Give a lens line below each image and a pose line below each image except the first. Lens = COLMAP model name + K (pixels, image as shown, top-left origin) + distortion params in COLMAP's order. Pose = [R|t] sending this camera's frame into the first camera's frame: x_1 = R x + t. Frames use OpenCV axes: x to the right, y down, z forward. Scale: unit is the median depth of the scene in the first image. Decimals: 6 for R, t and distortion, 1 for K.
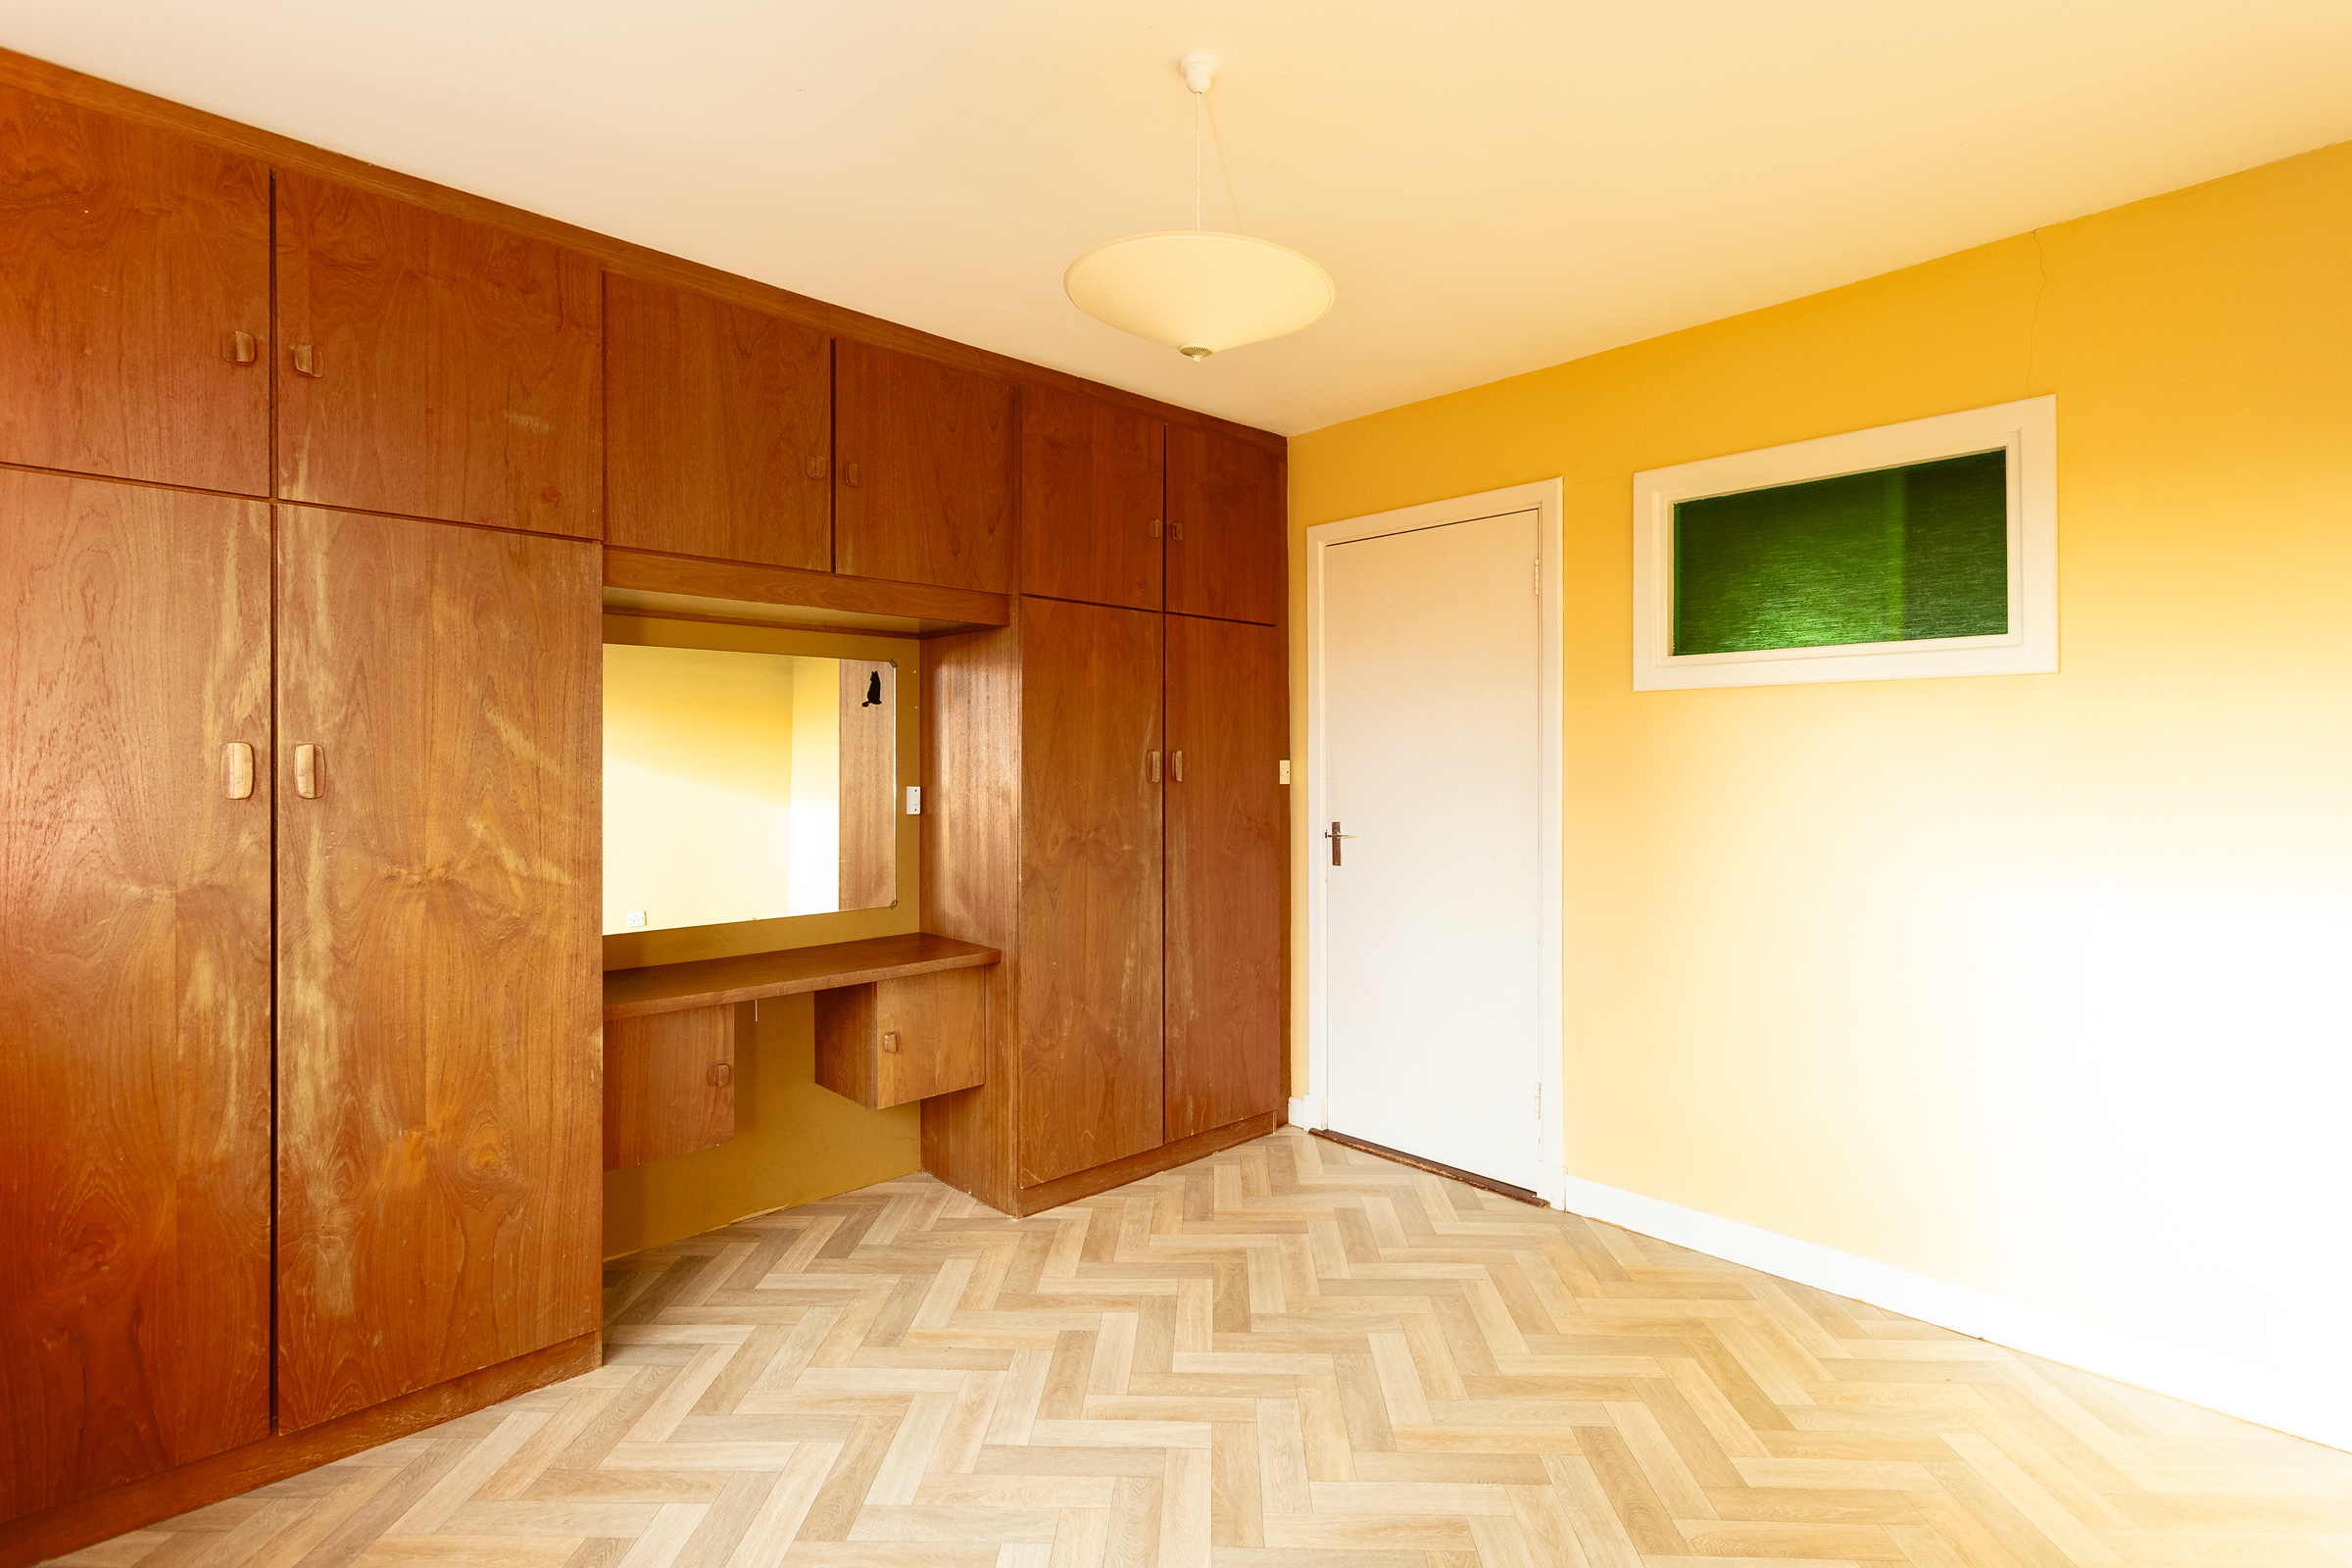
lens RADIAL K [[1125.6, 0, 1172.2], [0, 1125.6, 775.6], [0, 0, 1]] dist [-0.001869, 0.001156]
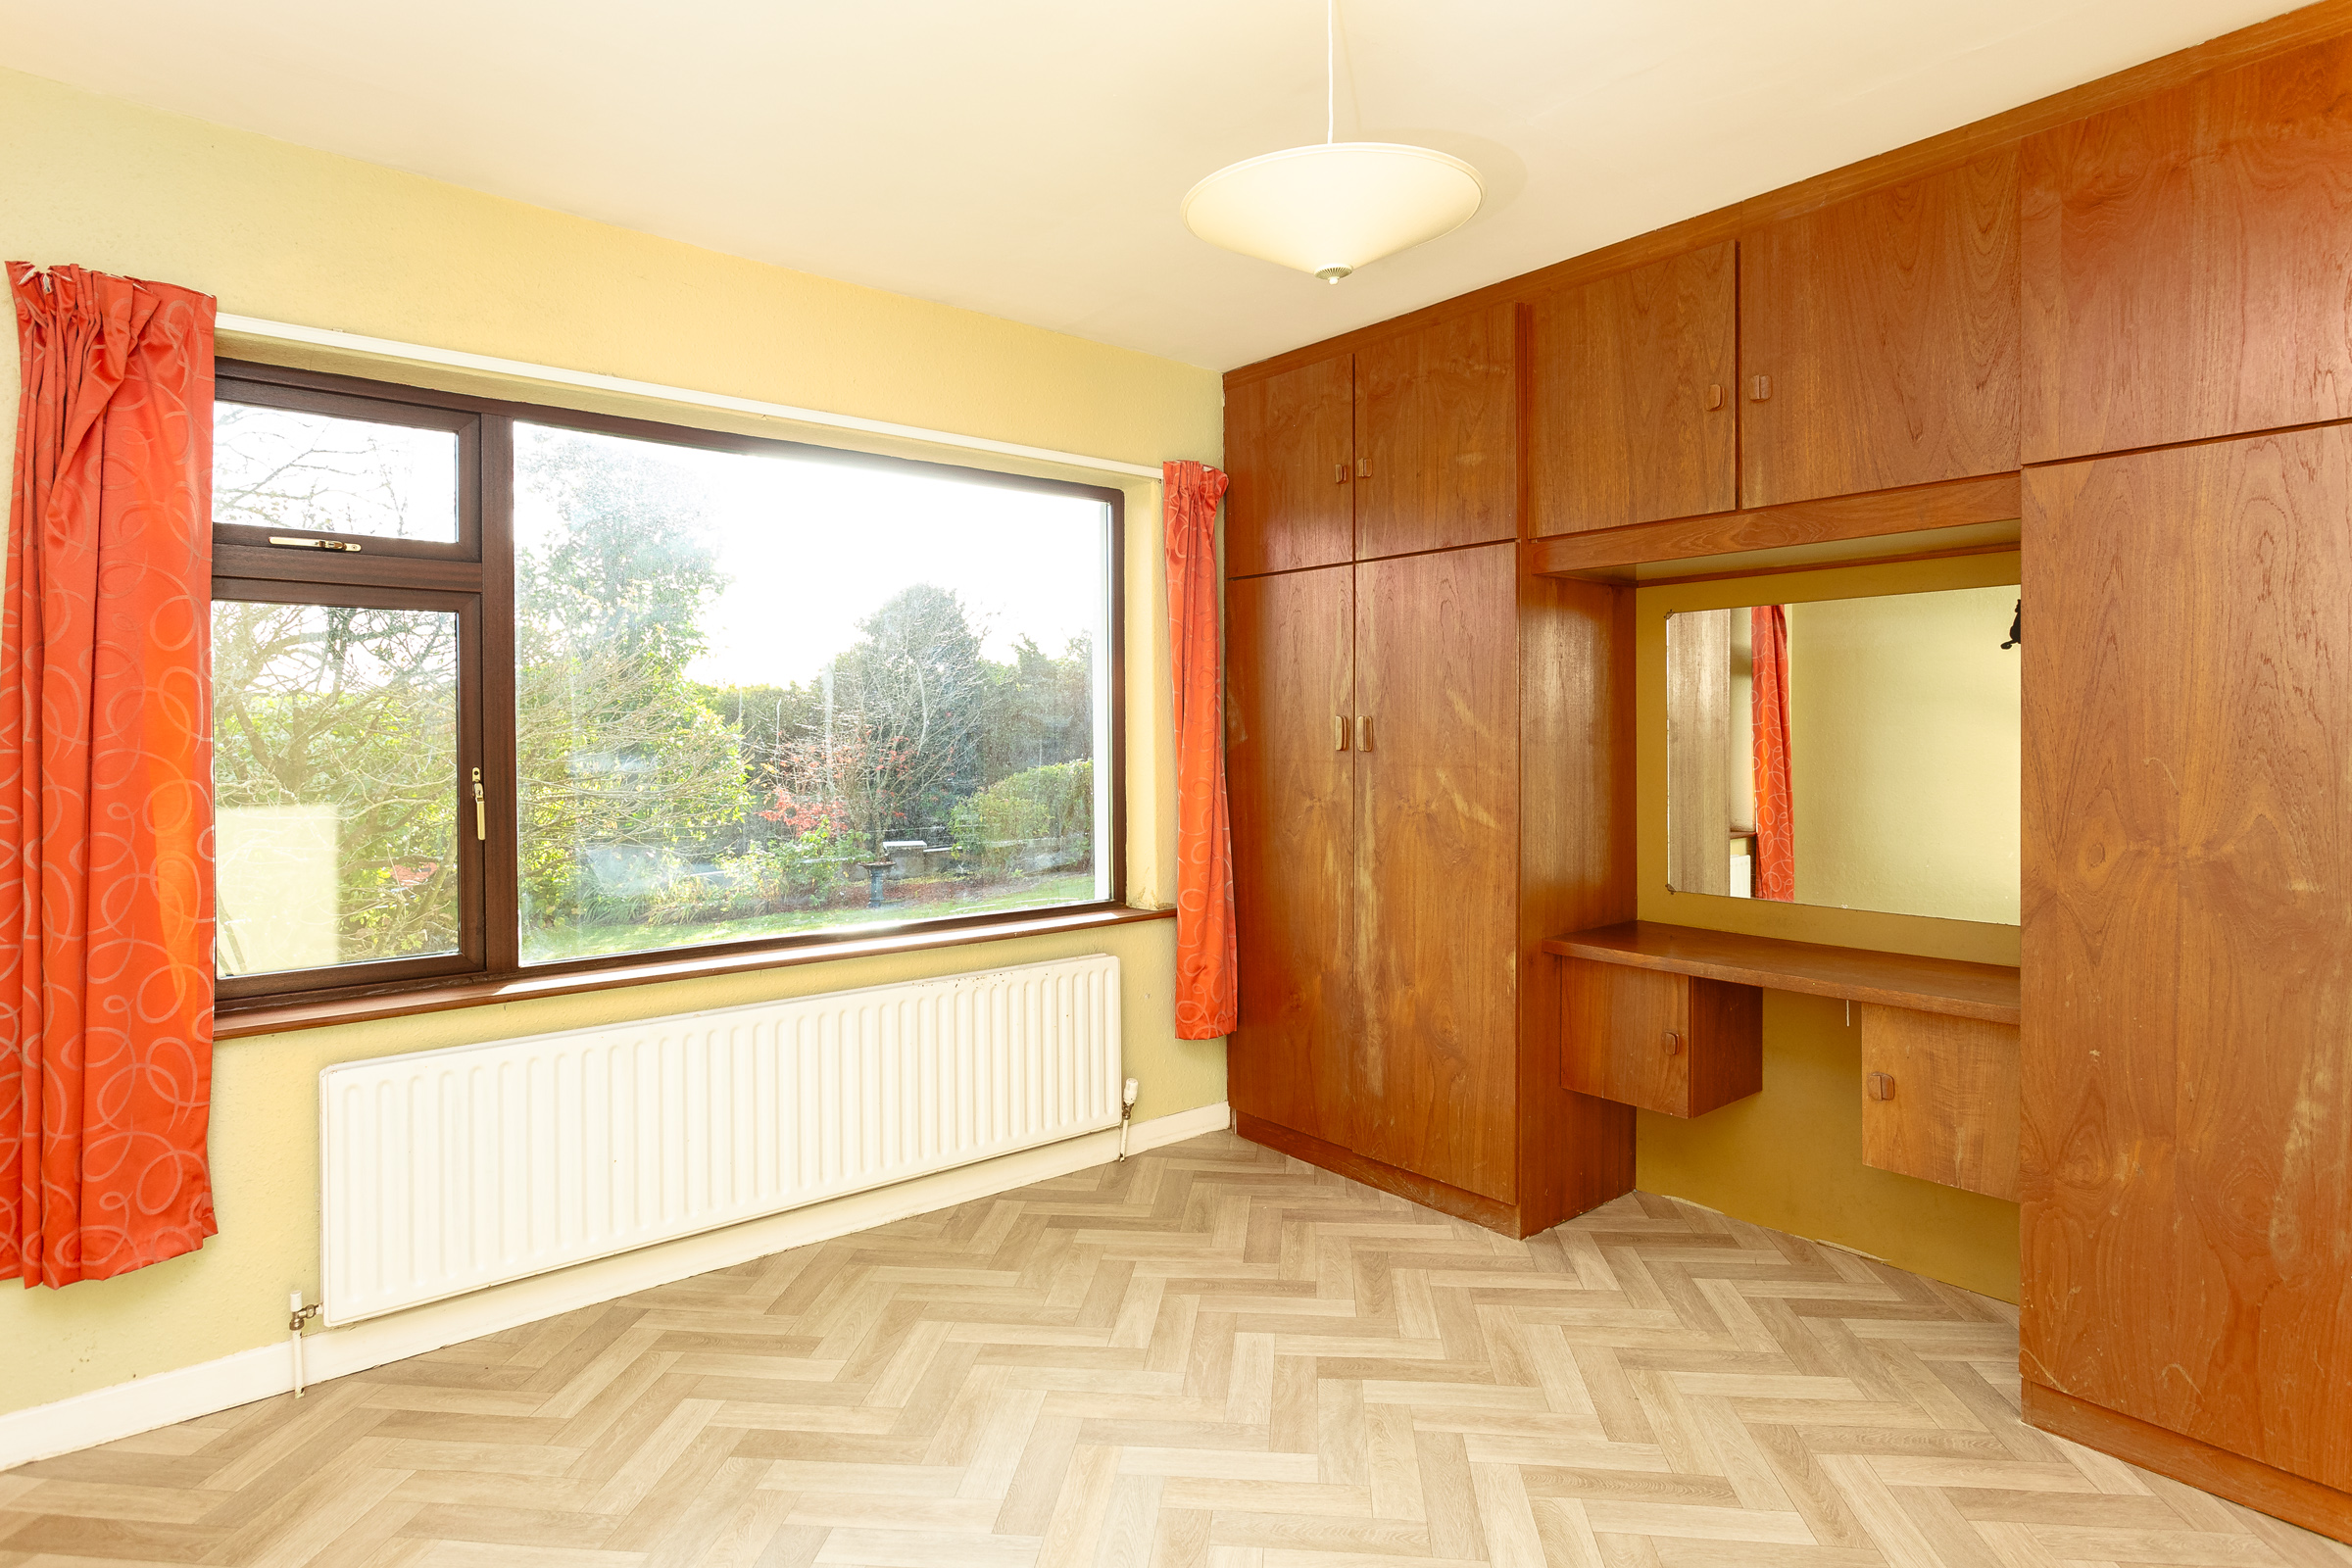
lens RADIAL K [[1192.7, 0, 1175.7], [0, 1192.7, 752.6], [0, 0, 1]] dist [-0.013532, 0.001053]
pose [[-0.066176, 0.018301, -0.997640, 0.792053], [-0.006999, 0.999799, 0.018805, -0.006411], [0.997783, 0.008227, -0.066034, 0.759595]]
